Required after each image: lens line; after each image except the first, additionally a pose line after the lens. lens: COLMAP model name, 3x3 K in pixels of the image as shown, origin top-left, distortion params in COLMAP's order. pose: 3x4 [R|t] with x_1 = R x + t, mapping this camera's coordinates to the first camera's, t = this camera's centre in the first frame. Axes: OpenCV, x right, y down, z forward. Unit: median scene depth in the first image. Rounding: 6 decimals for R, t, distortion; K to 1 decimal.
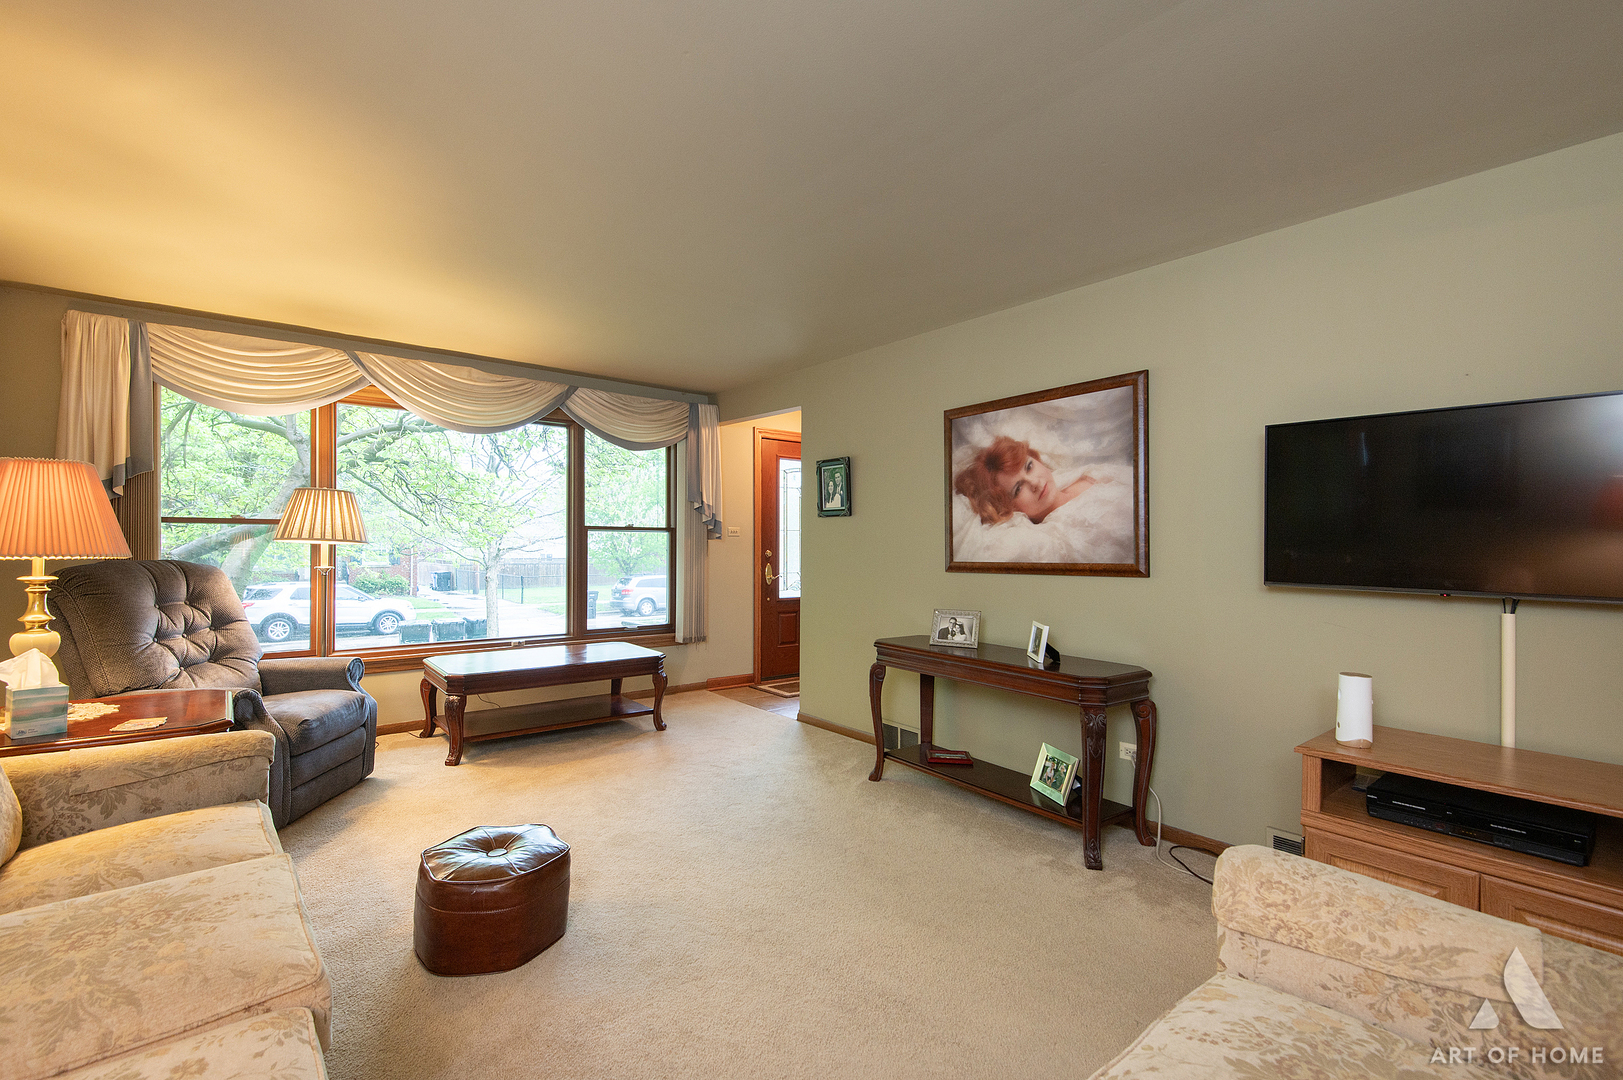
lens RADIAL K [[733.7, 0, 810.0], [0, 733.7, 538.0], [0, 0, 1]] dist [0.020376, -0.010870]
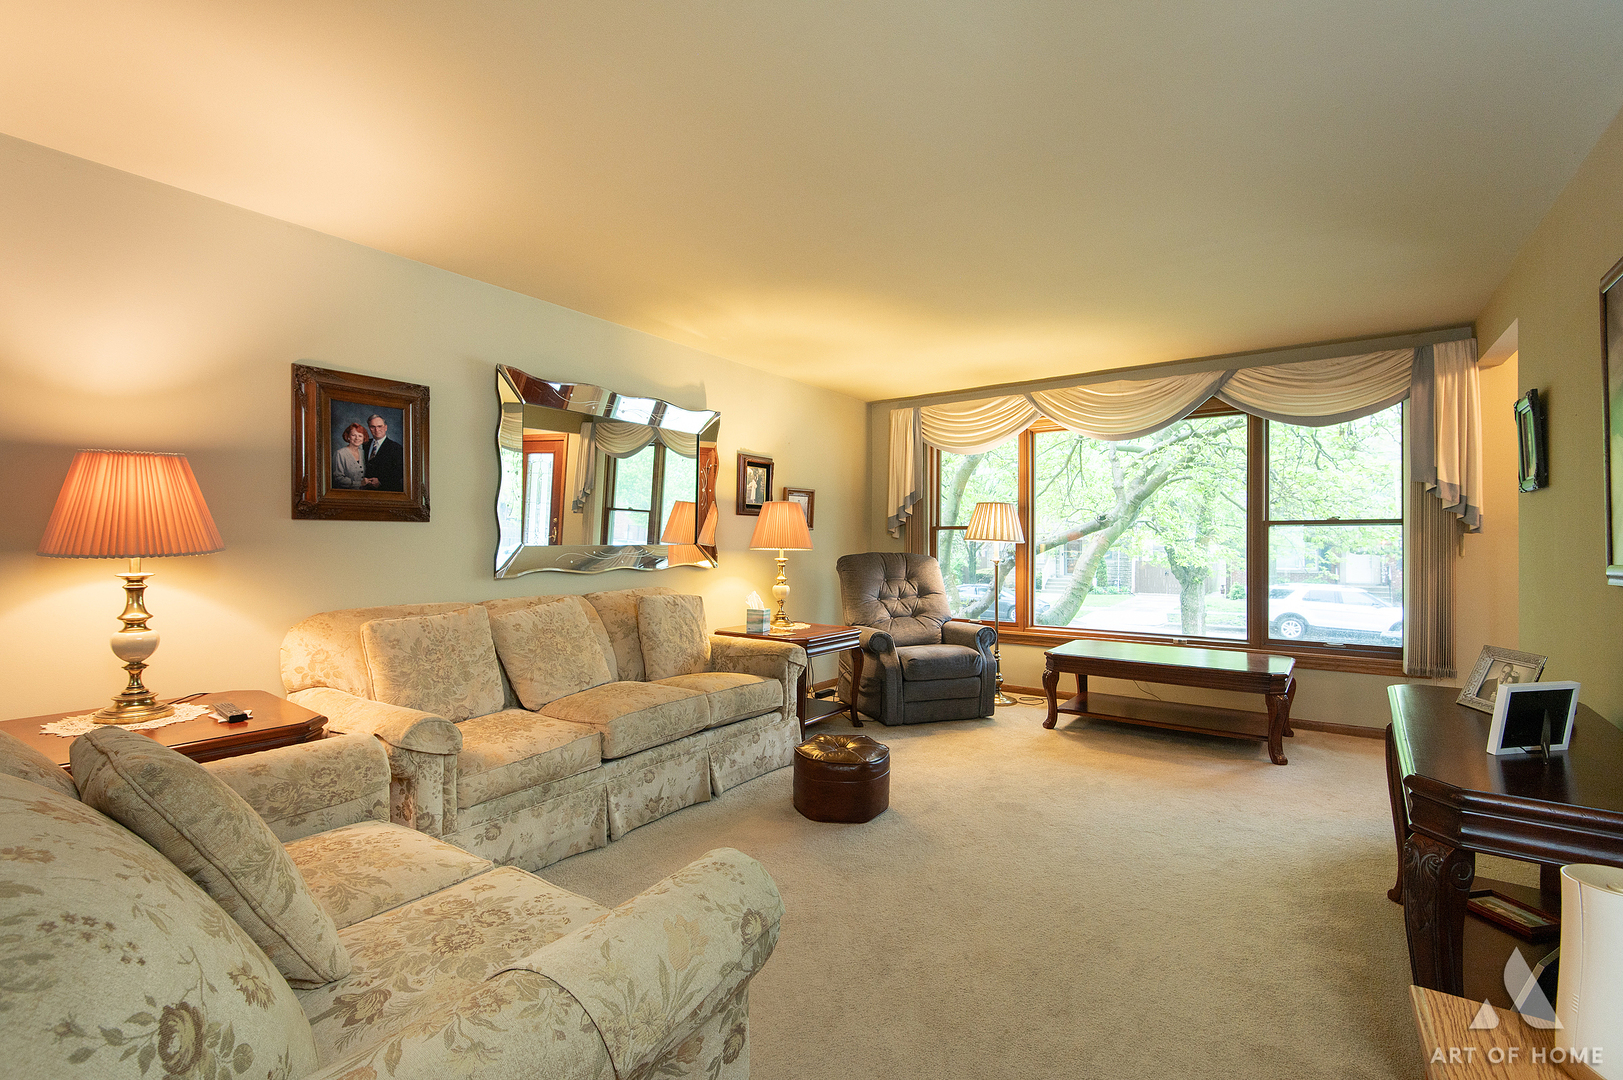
lens RADIAL K [[733.7, 0, 806.4], [0, 733.7, 542.7], [0, 0, 1]] dist [0.020376, -0.010870]
pose [[0.251634, -0.007903, -0.967790, 0.515256], [0.010163, 0.999933, -0.005523, 0.010925], [0.967769, -0.008446, 0.251697, 0.297484]]
